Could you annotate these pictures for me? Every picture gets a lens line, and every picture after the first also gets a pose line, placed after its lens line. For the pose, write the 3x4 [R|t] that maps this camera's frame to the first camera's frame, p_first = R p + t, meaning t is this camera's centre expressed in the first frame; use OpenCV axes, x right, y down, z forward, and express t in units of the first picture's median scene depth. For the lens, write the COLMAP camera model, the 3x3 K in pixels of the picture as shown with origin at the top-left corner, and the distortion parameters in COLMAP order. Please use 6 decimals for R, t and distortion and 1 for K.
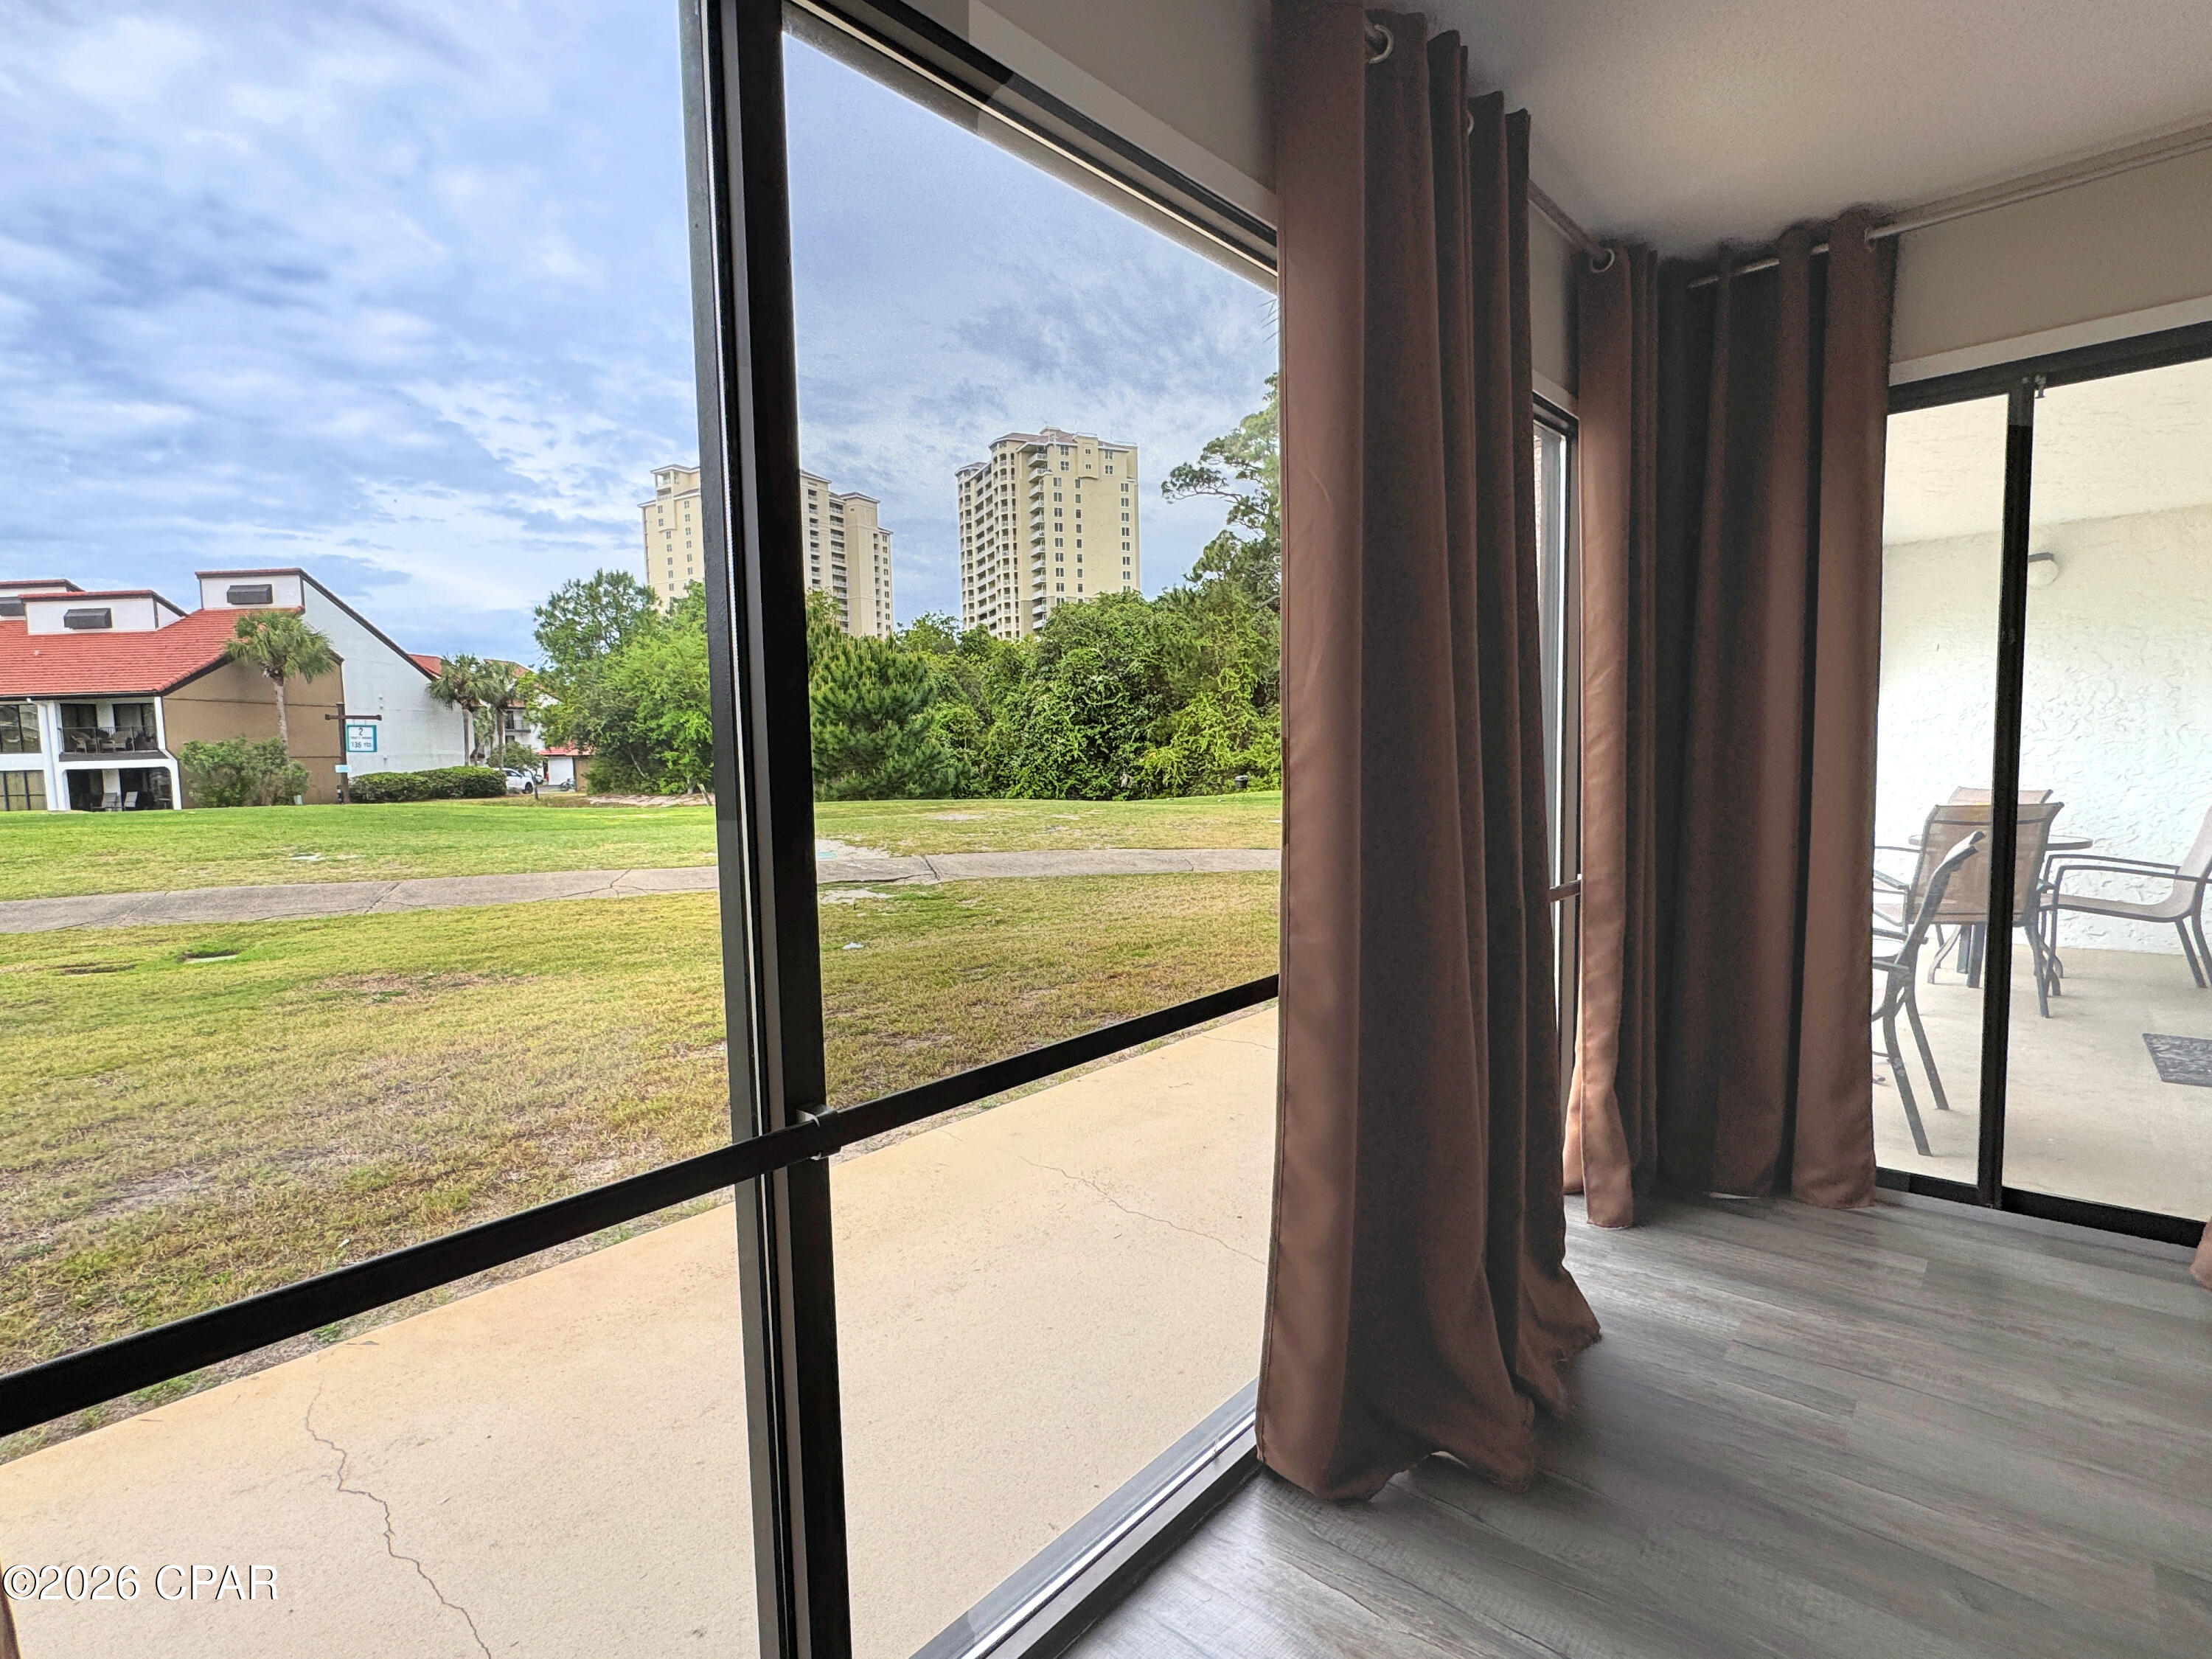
lens RADIAL K [[1074.2, 0, 1067.0], [0, 1074.2, 832.2], [0, 0, 1]] dist [0.002119, 0.000243]
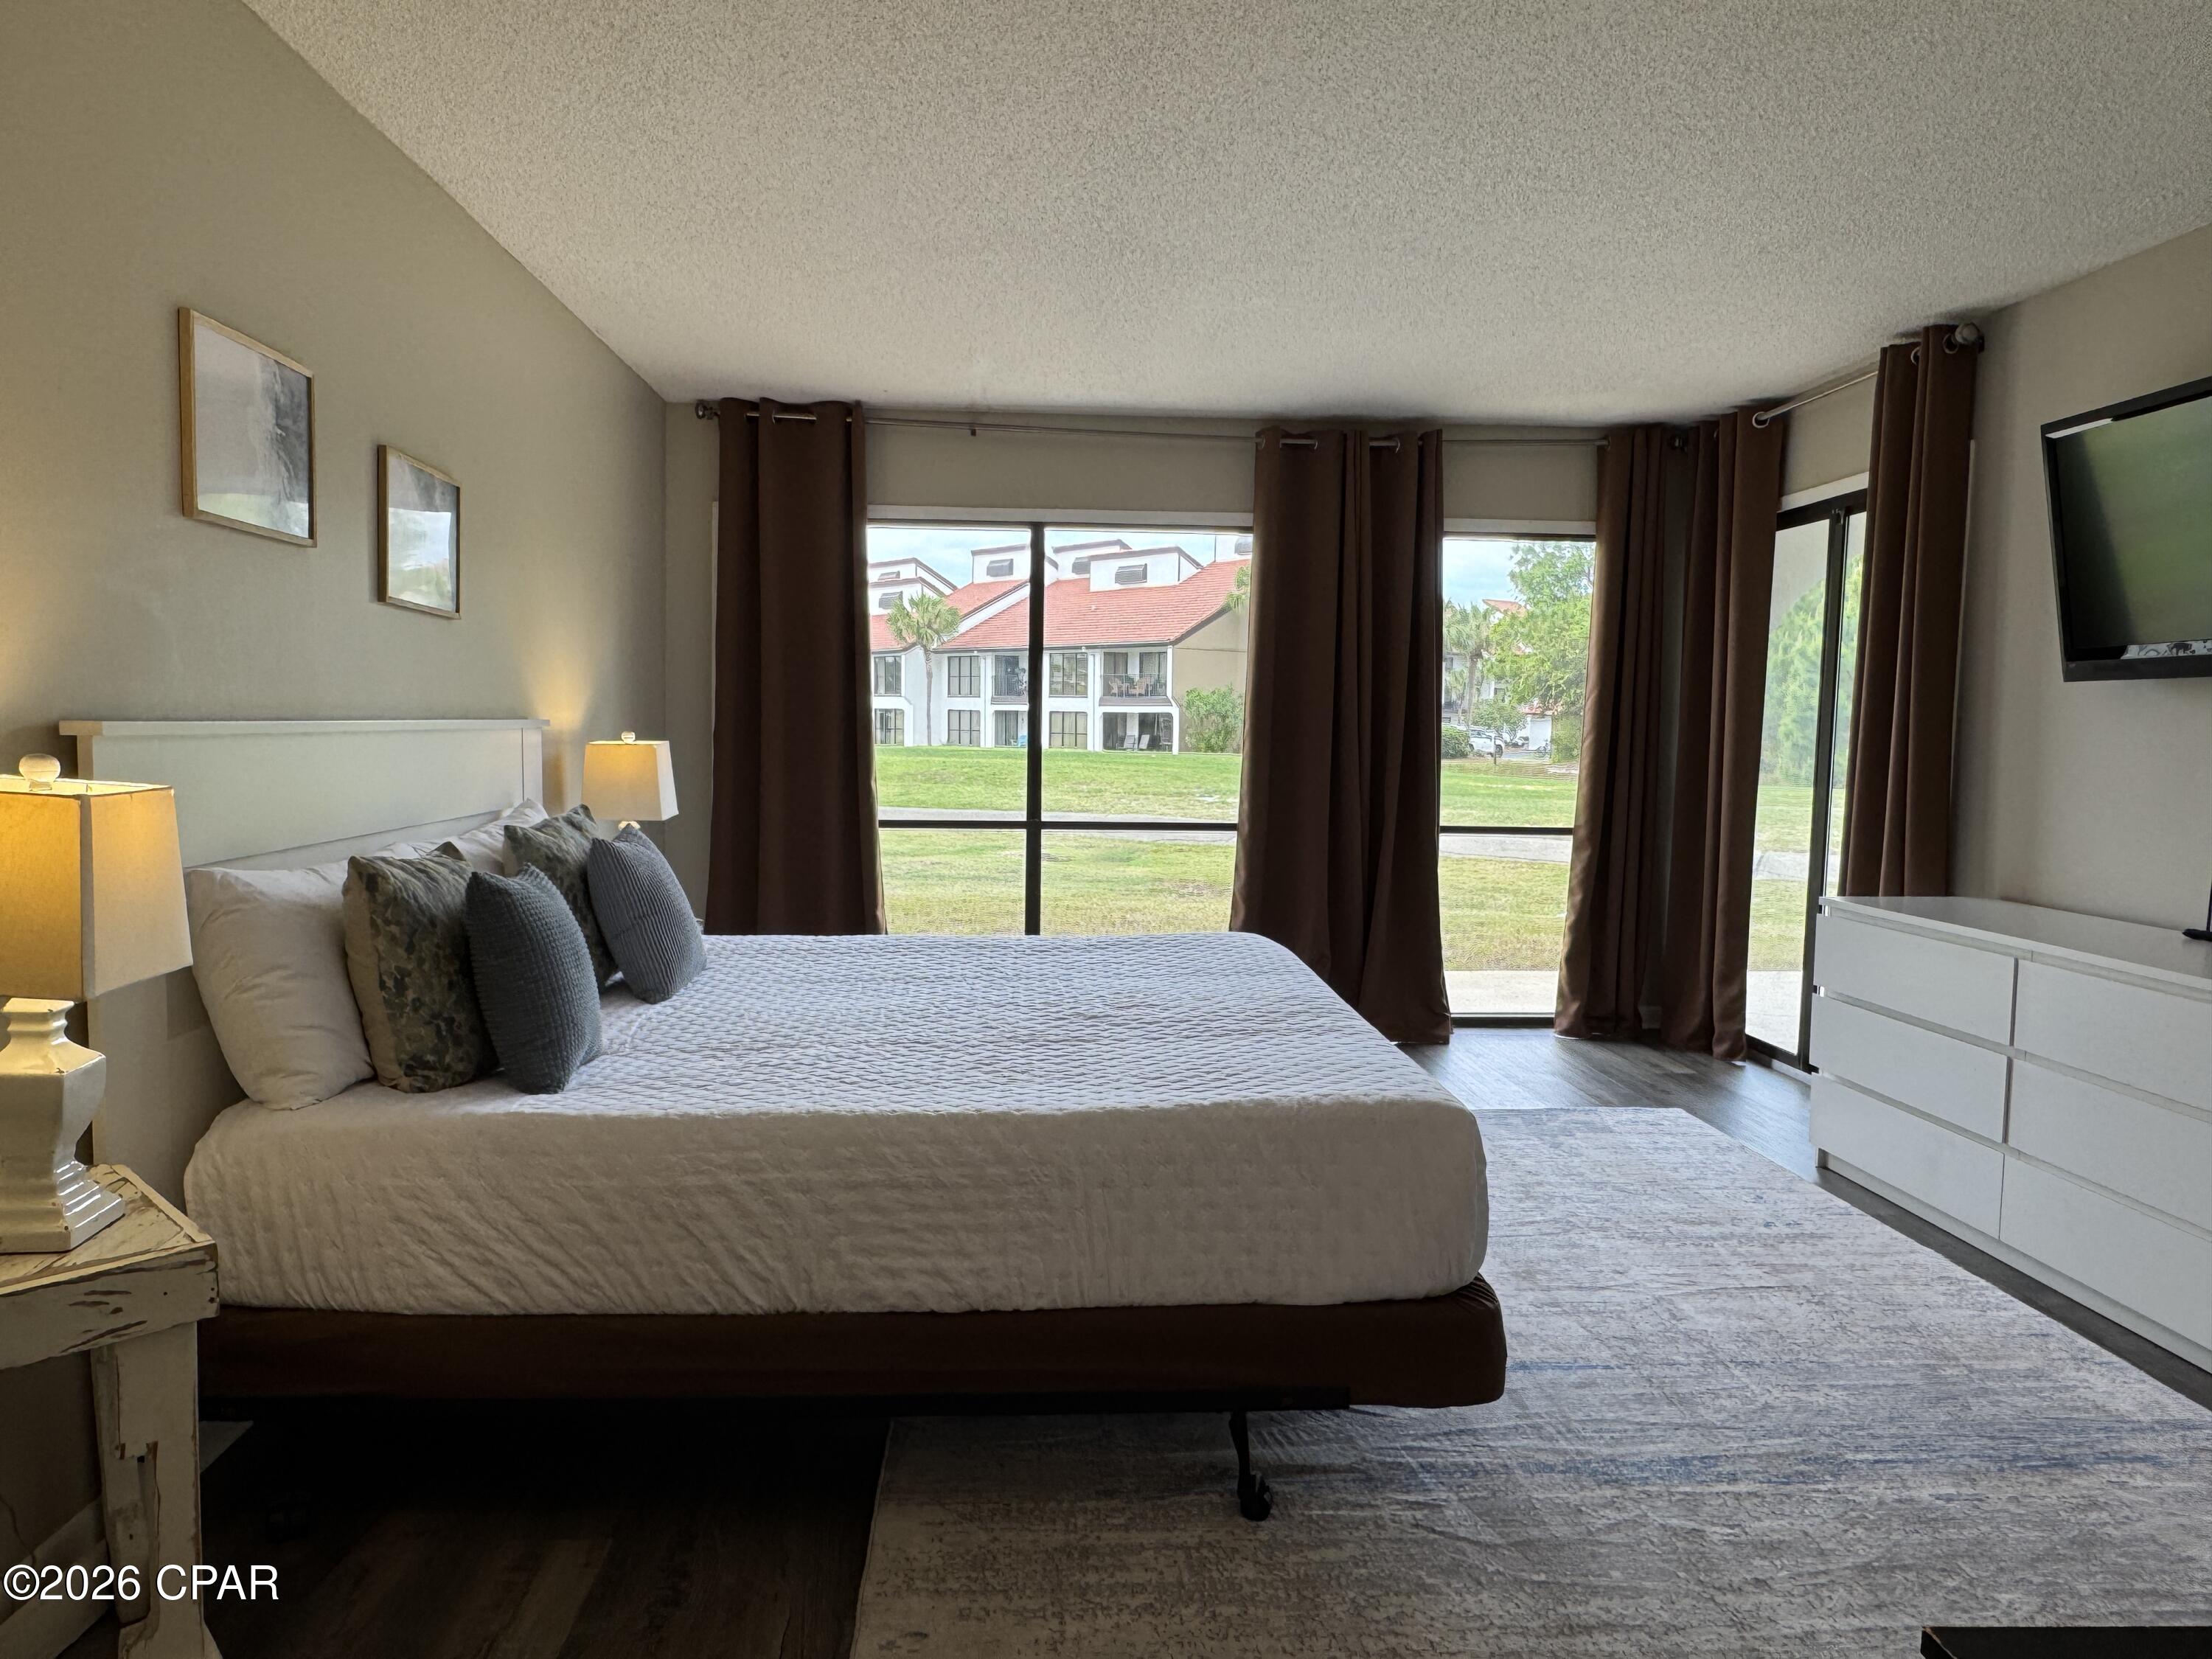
lens RADIAL K [[1443.7, 0, 1106.0], [0, 1443.7, 829.5], [0, 0, 1]] dist [-0.004808, -0.000884]
pose [[0.723099, 0.090376, -0.684807, 0.095886], [-0.086097, 0.995465, 0.040463, 0.001736], [0.685358, 0.029701, 0.727600, -0.069832]]
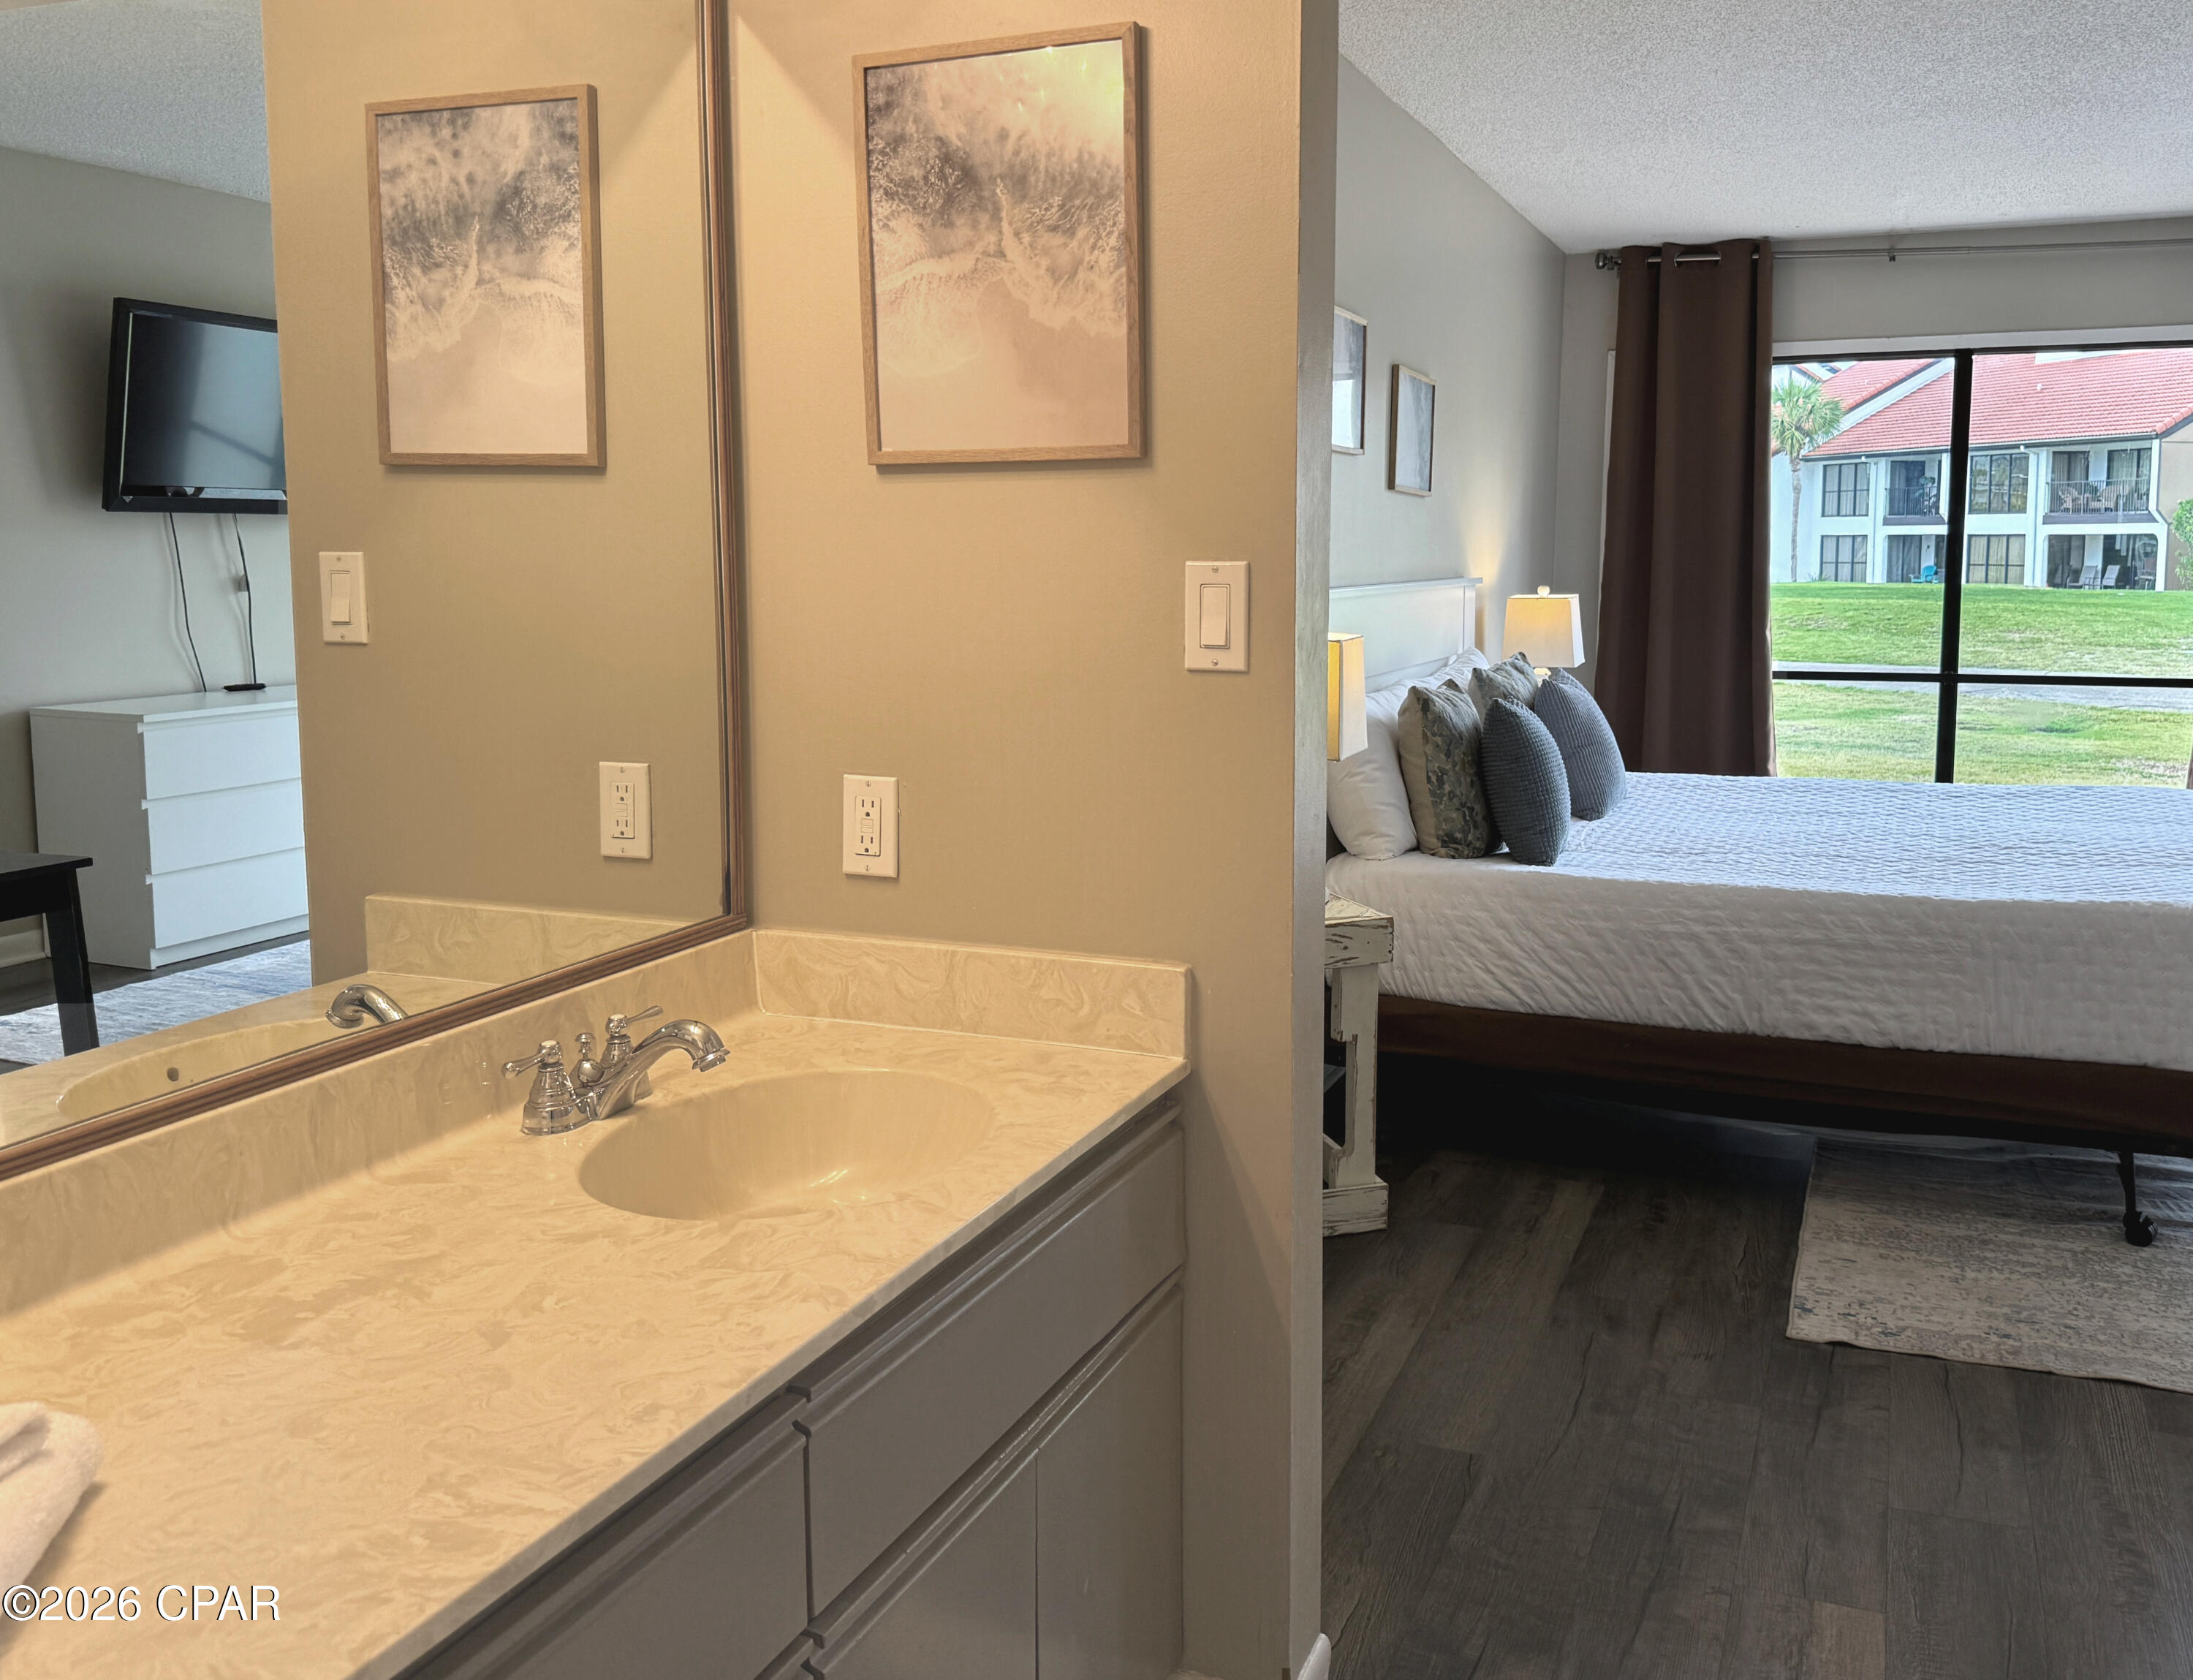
lens RADIAL K [[1803.5, 0, 1141.1], [0, 1803.5, 741.7], [0, 0, 1]] dist [0.121719, -0.244873]
pose [[0.341506, 0.127073, -0.931250, 0.128498], [-0.076874, 0.991275, 0.107072, 0.001086], [0.936731, 0.035023, 0.348294, -0.102346]]
